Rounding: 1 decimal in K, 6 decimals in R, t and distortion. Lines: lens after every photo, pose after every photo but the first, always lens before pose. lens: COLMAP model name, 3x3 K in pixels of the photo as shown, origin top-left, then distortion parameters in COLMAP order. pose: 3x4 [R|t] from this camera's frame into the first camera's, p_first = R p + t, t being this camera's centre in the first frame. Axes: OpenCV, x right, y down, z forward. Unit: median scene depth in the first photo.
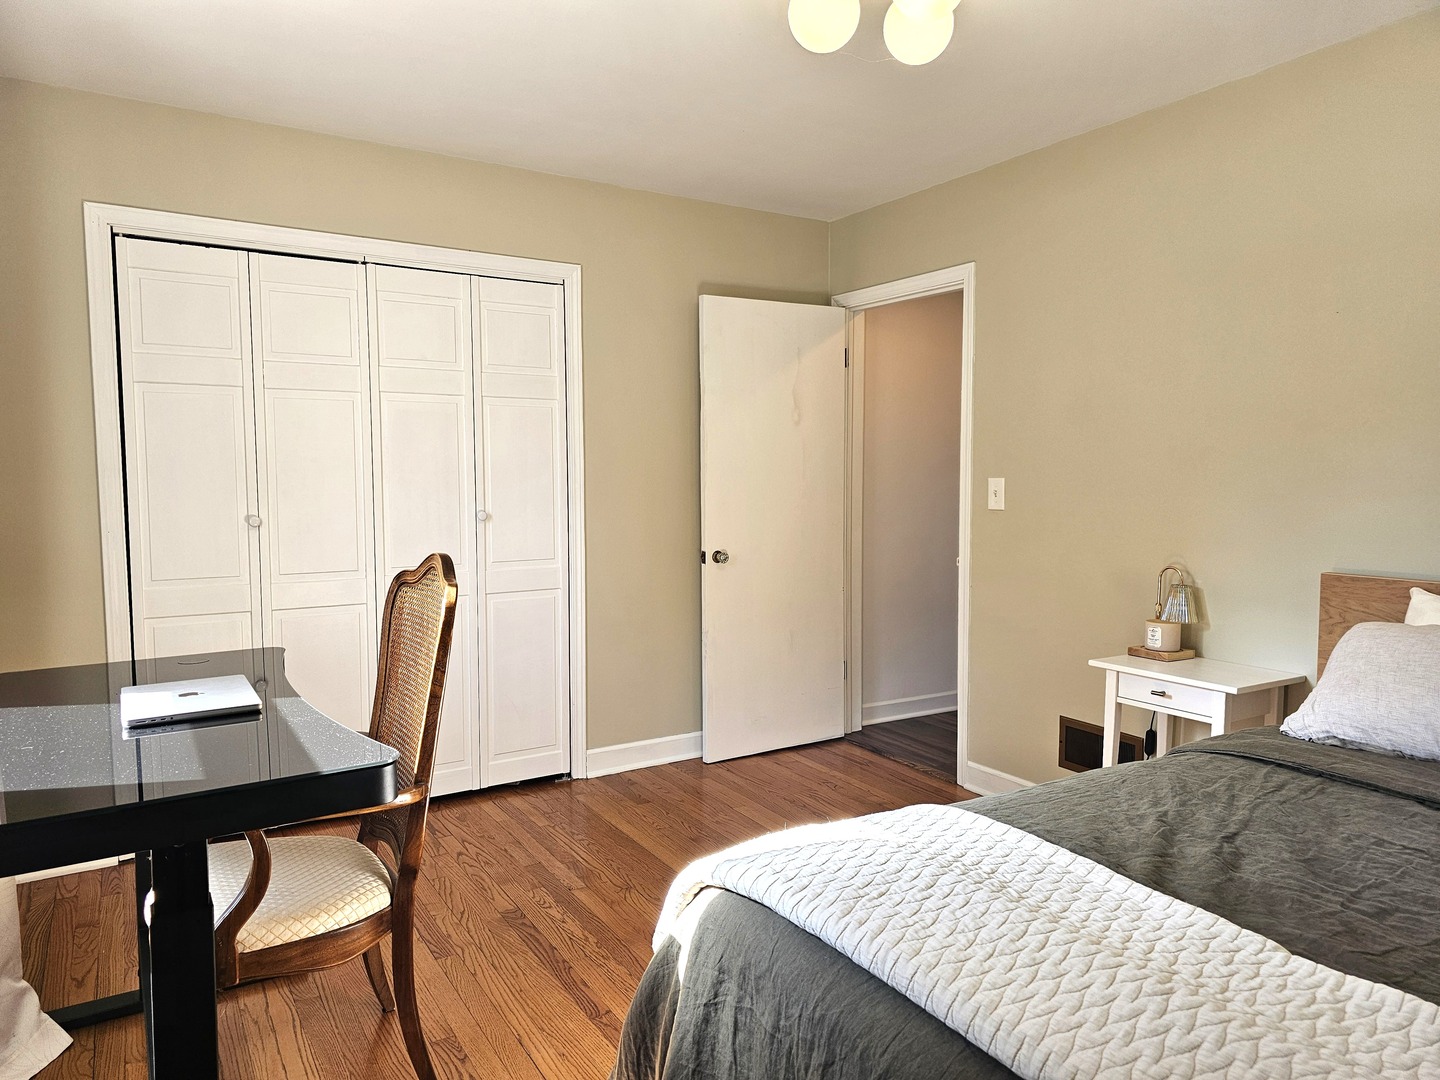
lens RADIAL K [[958.4, 0, 714.7], [0, 958.4, 539.5], [0, 0, 1]] dist [0.062713, -0.048613]
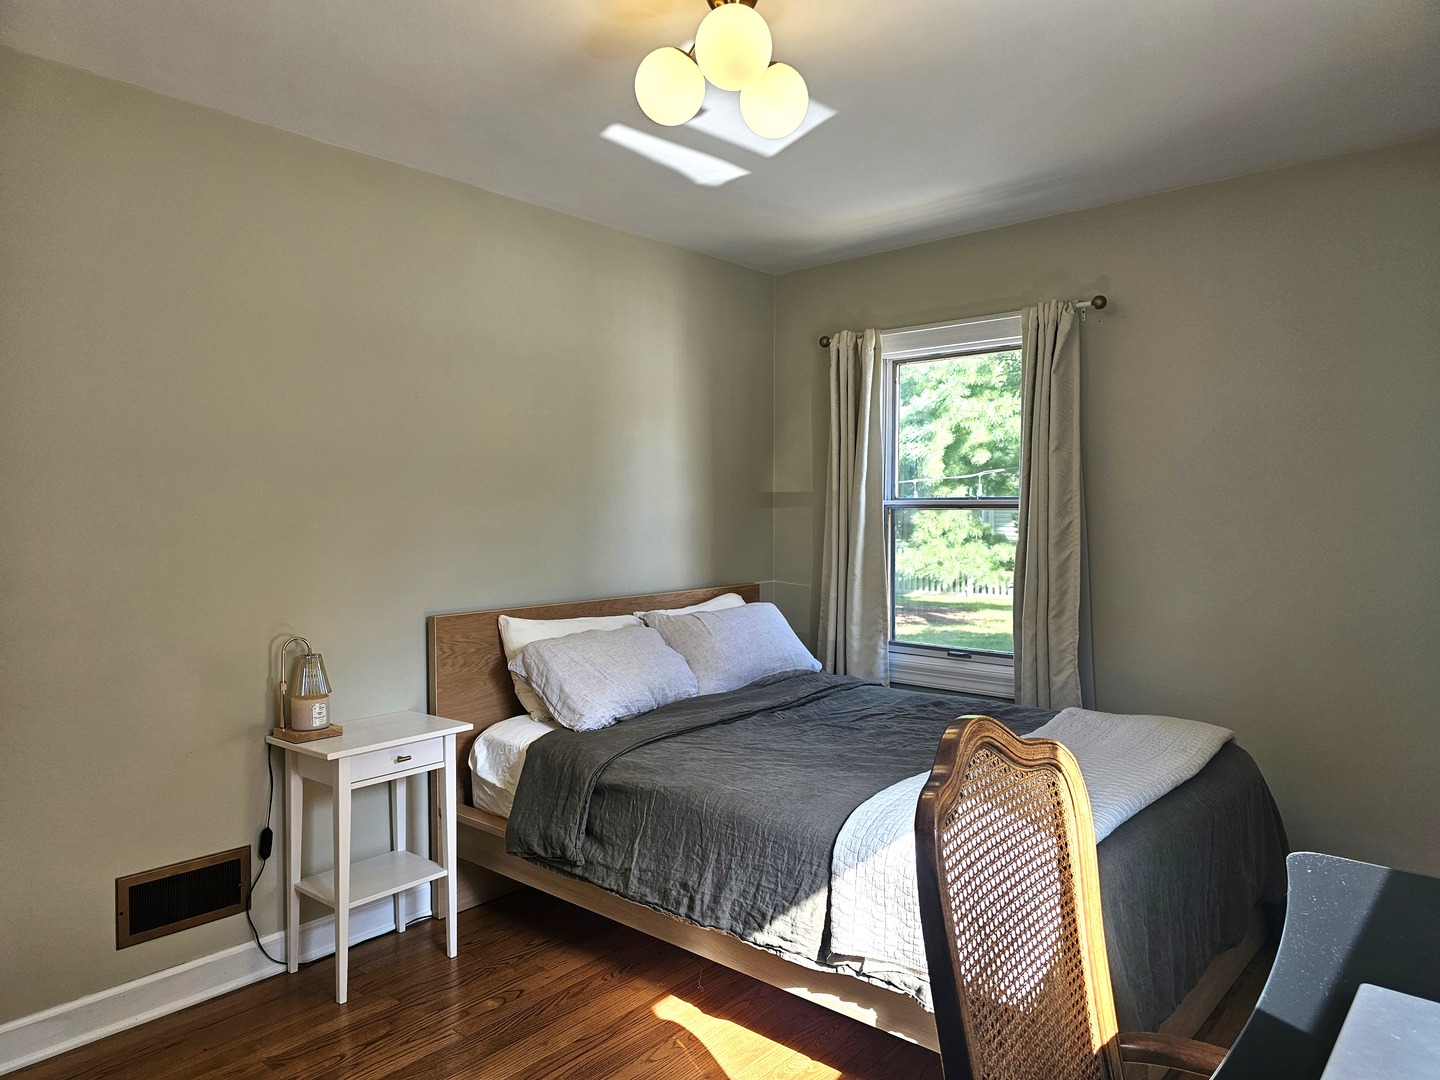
lens RADIAL K [[958.4, 0, 715.4], [0, 958.4, 541.5], [0, 0, 1]] dist [0.062713, -0.048613]
pose [[-0.296148, -0.028102, 0.954729, -0.602694], [0.072710, 0.996003, 0.051871, -0.094121], [-0.952370, 0.084780, -0.292921, 1.018954]]
